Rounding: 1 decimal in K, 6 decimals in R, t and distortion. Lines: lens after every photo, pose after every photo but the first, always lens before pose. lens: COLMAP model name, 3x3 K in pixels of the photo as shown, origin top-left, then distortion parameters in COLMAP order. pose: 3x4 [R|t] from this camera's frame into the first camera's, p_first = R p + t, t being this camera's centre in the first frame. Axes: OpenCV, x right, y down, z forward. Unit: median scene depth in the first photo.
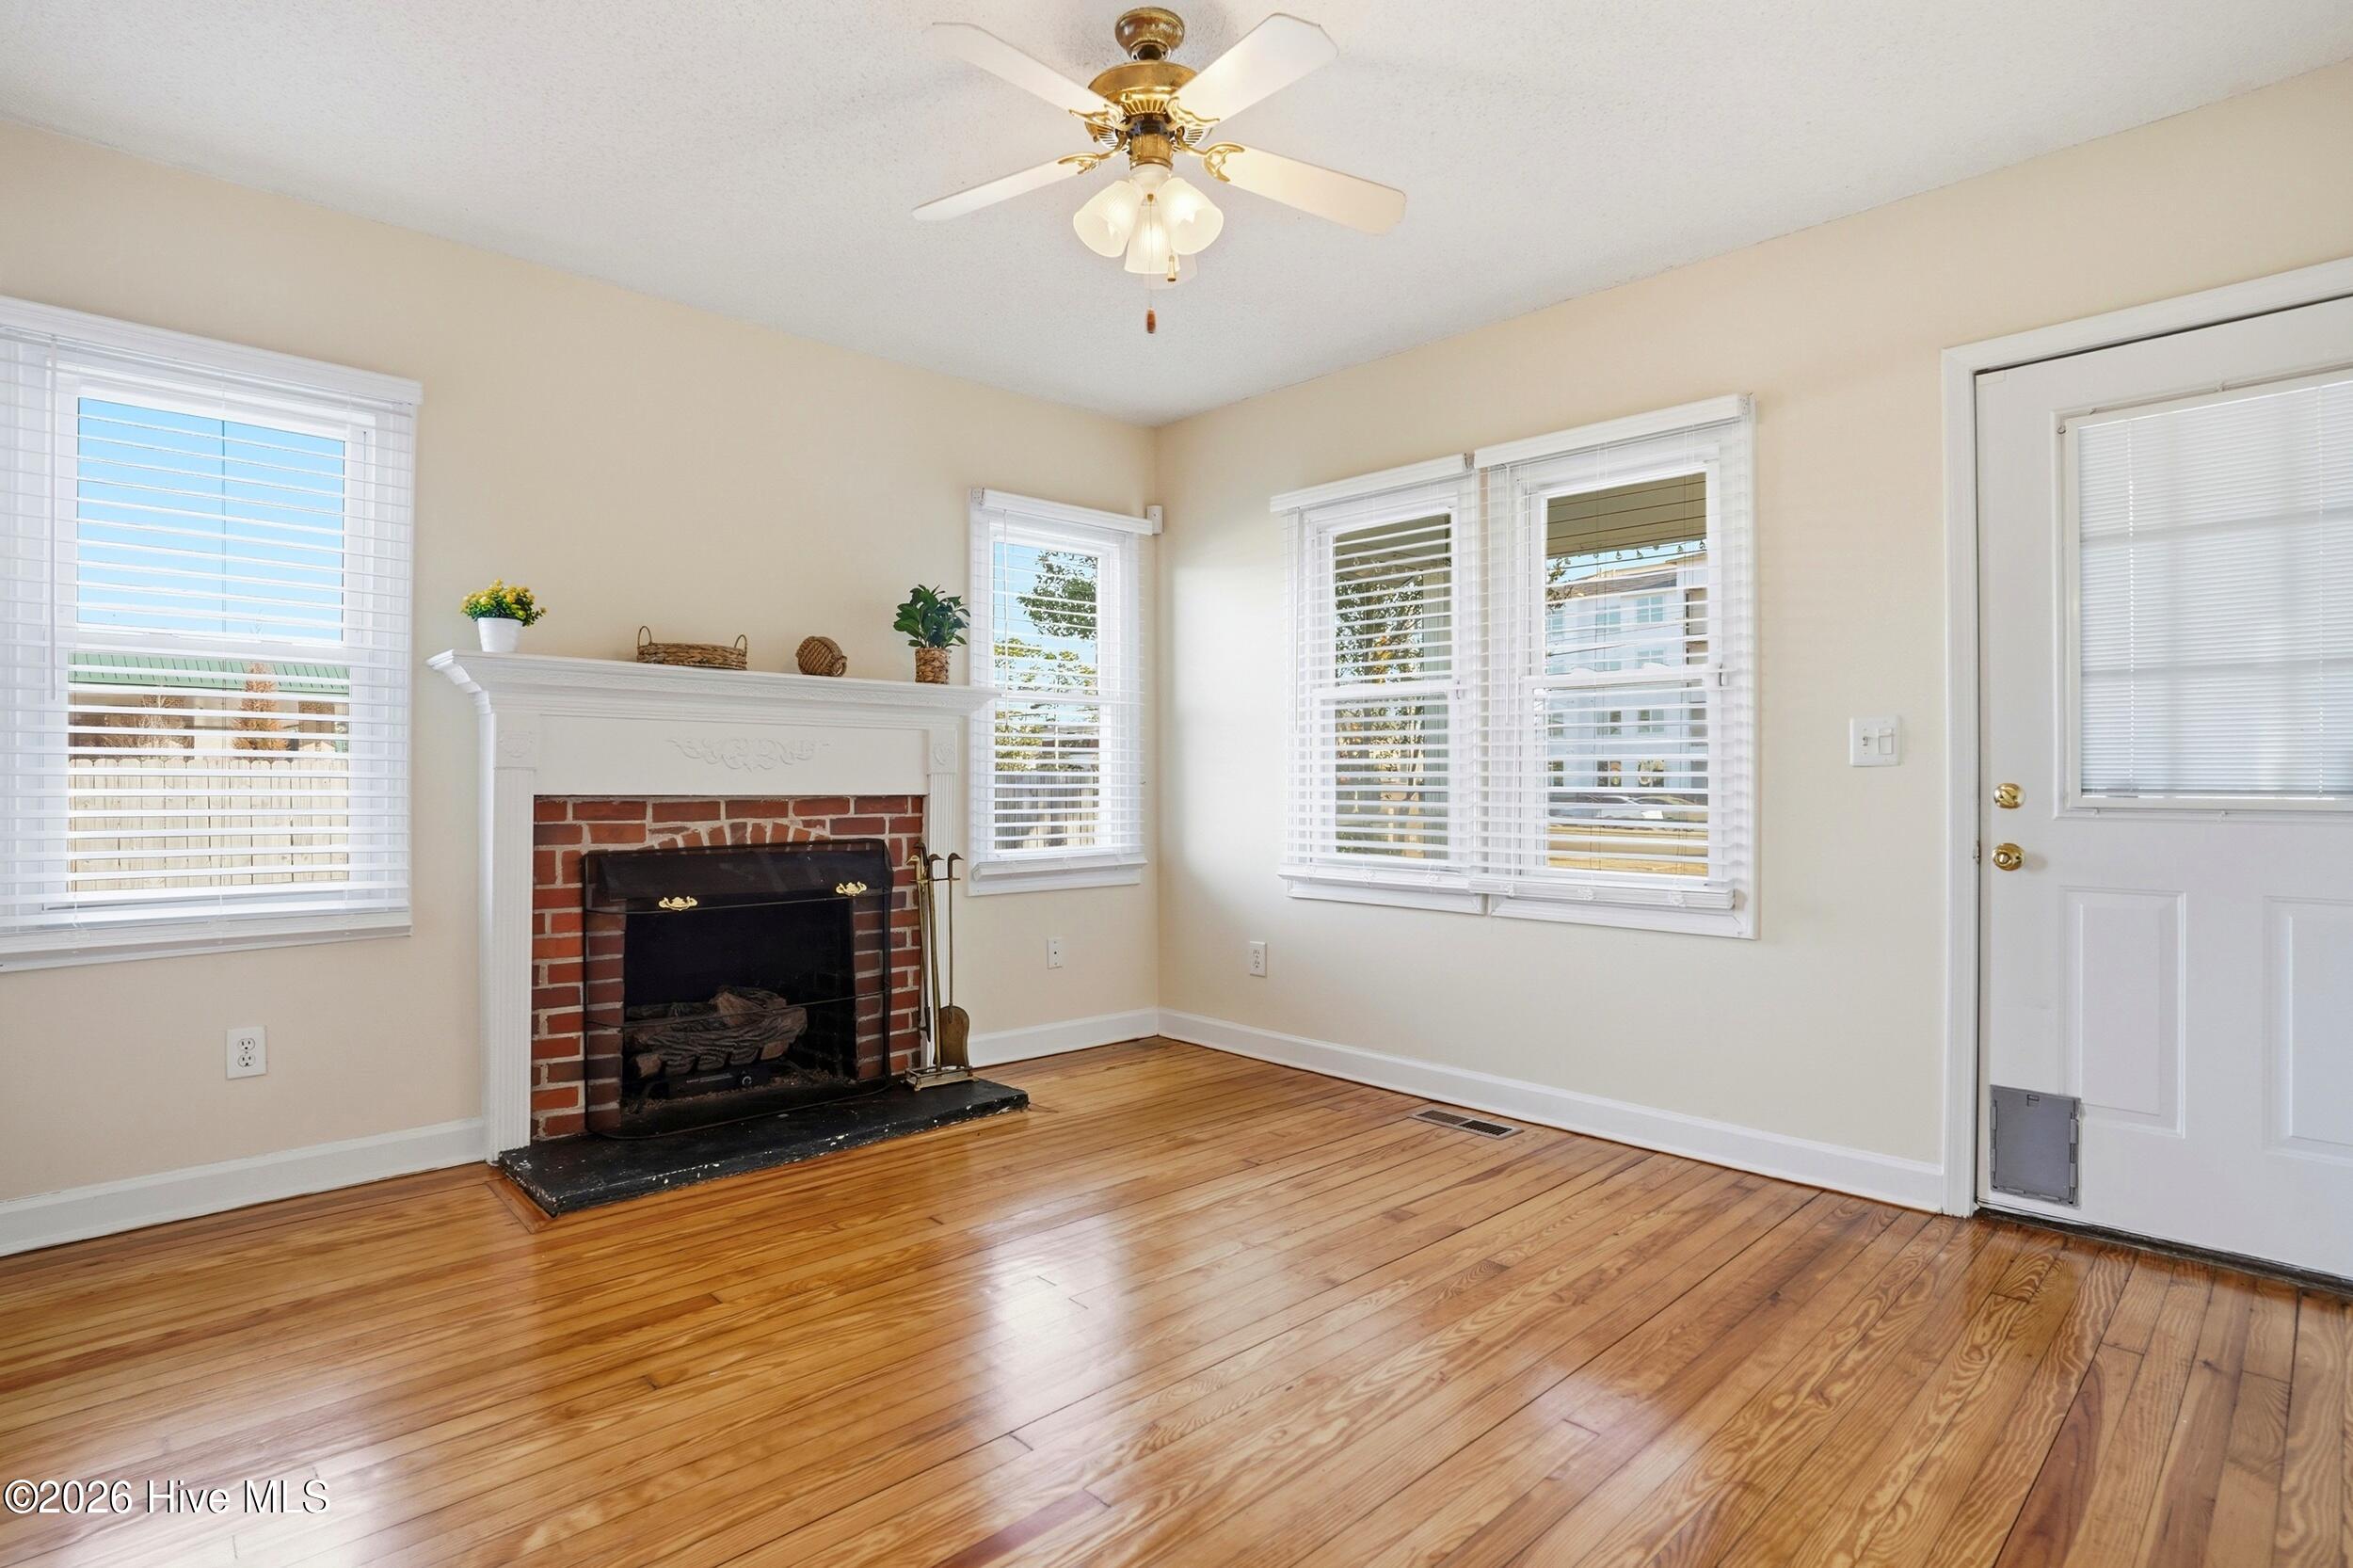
lens RADIAL K [[1182.7, 0, 1163.8], [0, 1182.7, 786.5], [0, 0, 1]] dist [-0.070203, 0.028170]
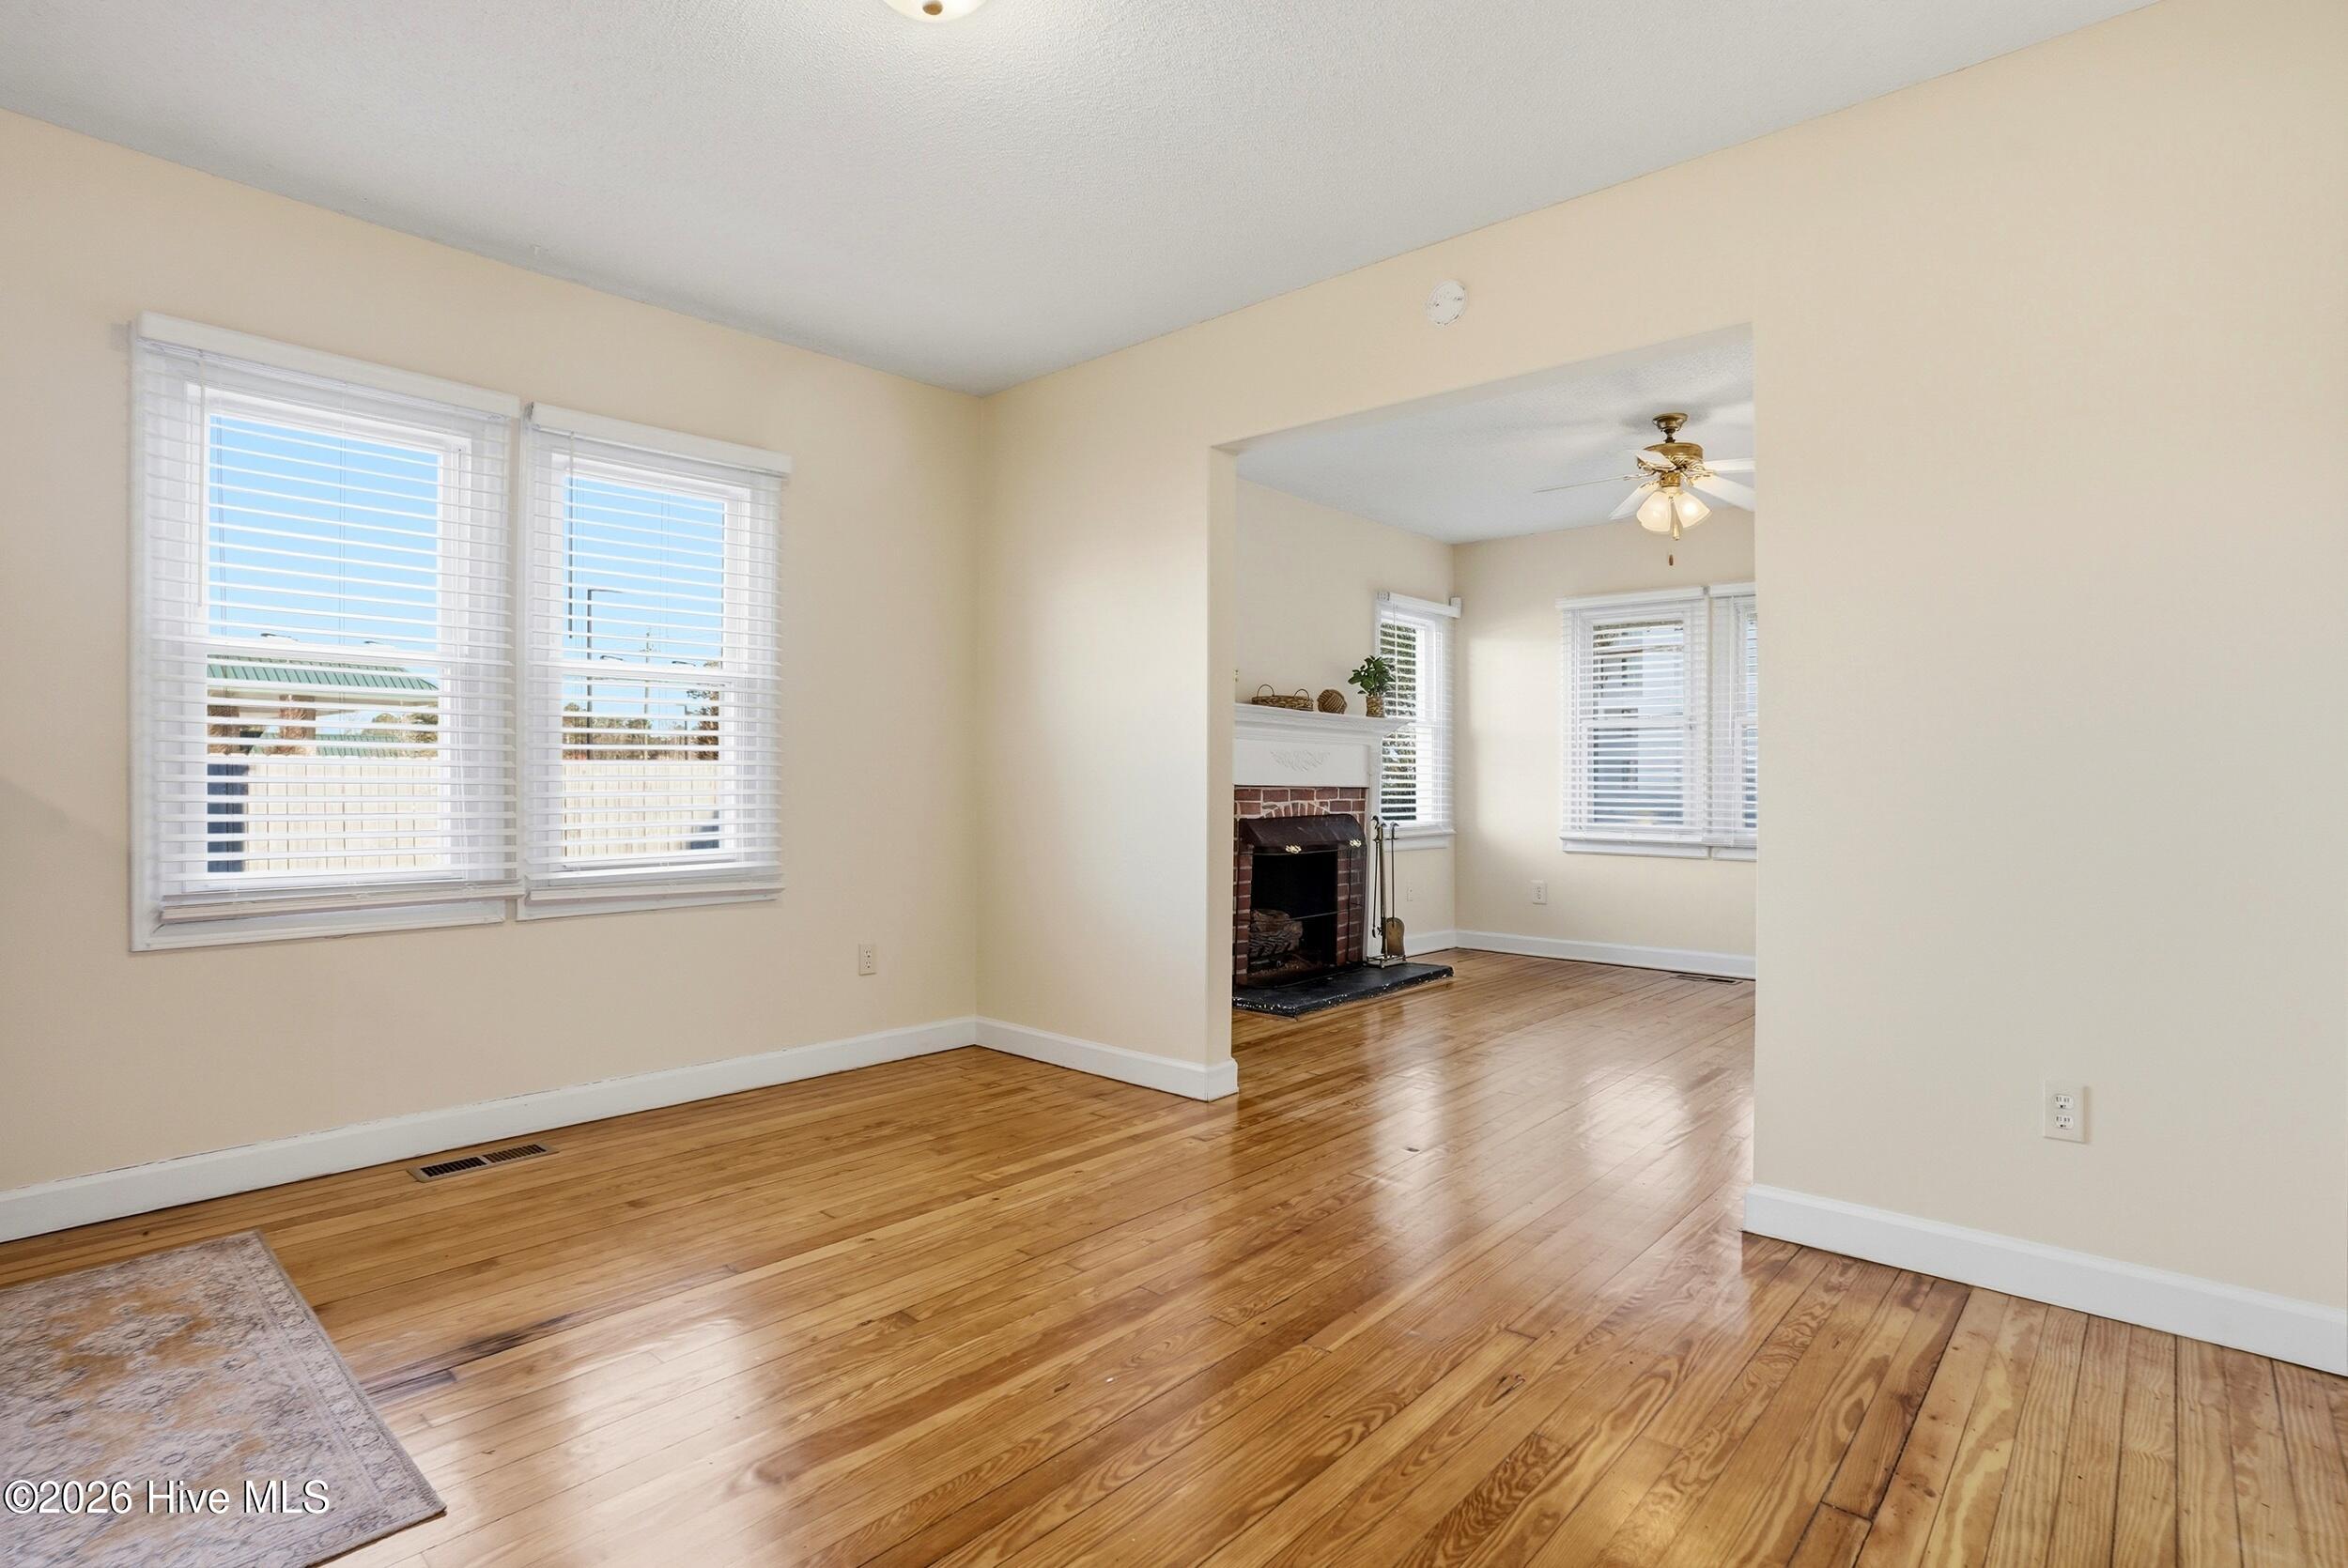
lens RADIAL K [[1180.1, 0, 1161.3], [0, 1180.1, 786.5], [0, 0, 1]] dist [-0.070203, 0.028170]
pose [[0.996214, 0.002433, 0.086897, -0.692108], [-0.002330, 0.999996, -0.001280, 0.010772], [-0.086900, 0.001073, 0.996216, -0.630876]]
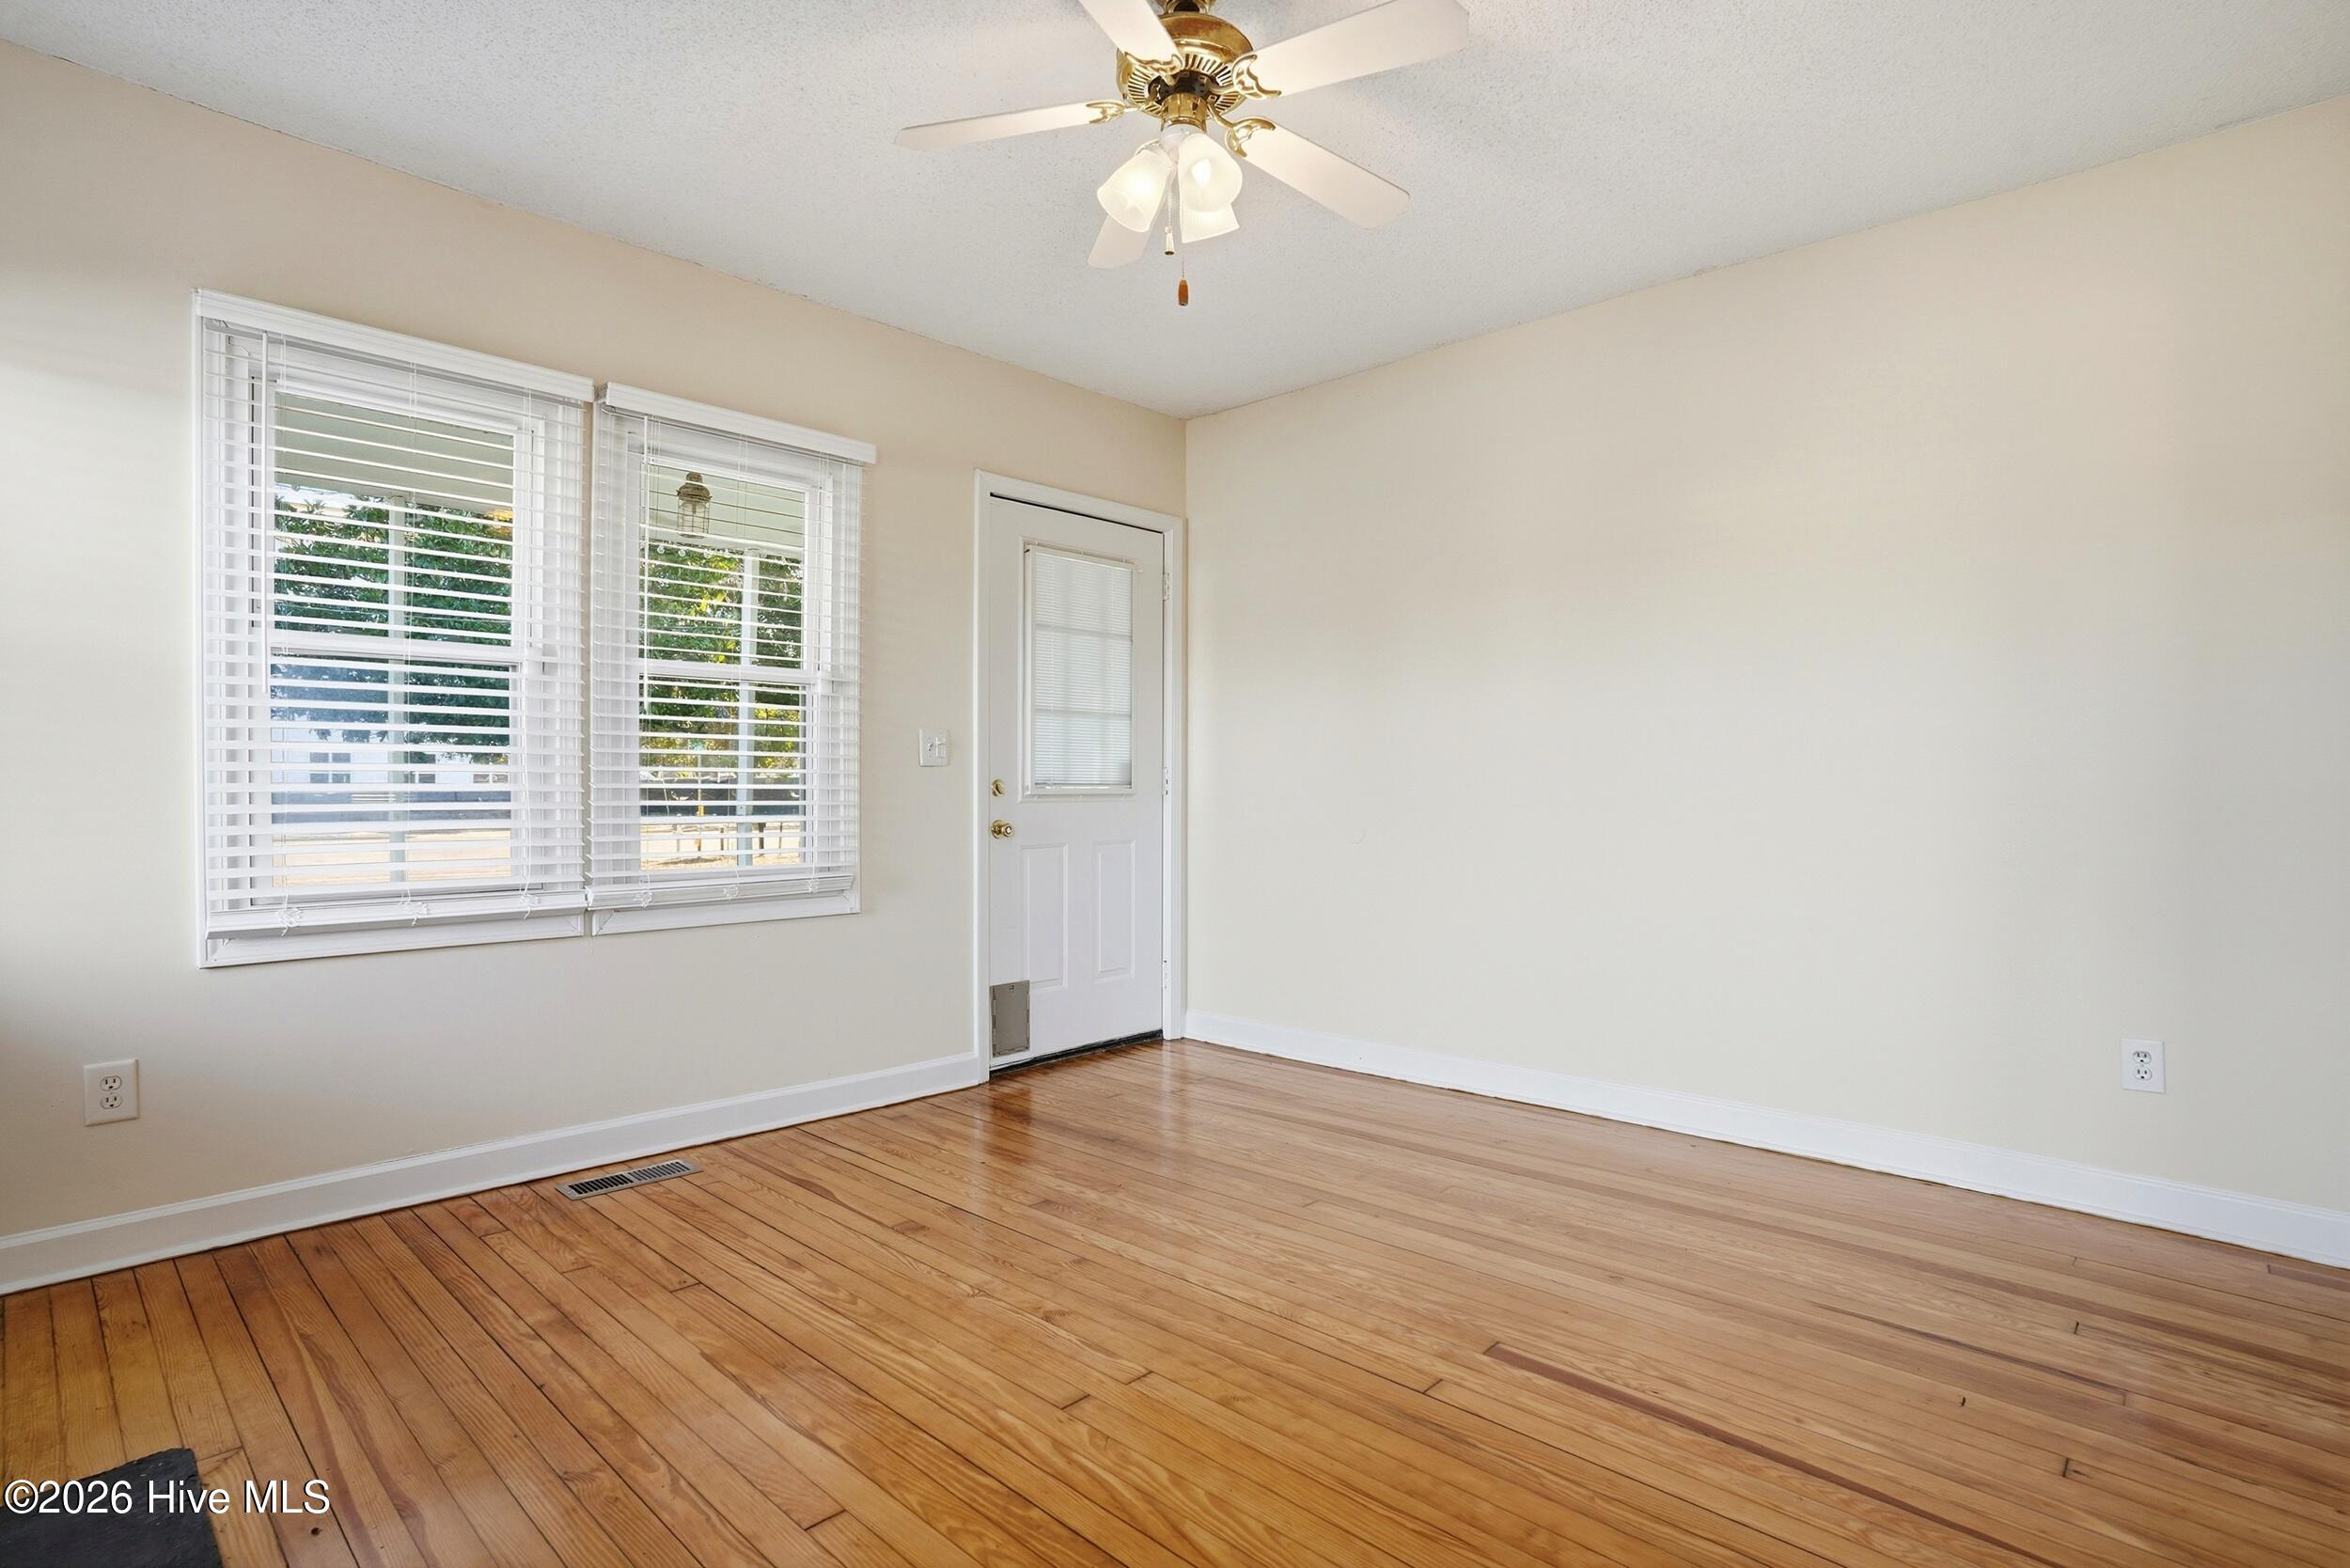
lens RADIAL K [[1181.3, 0, 1162.3], [0, 1181.3, 786.5], [0, 0, 1]] dist [-0.070203, 0.028170]
pose [[-0.053907, -0.005908, 0.998528, -0.603599], [-0.000543, 0.999983, 0.005887, -0.001982], [-0.998546, -0.000225, -0.053909, 0.663278]]
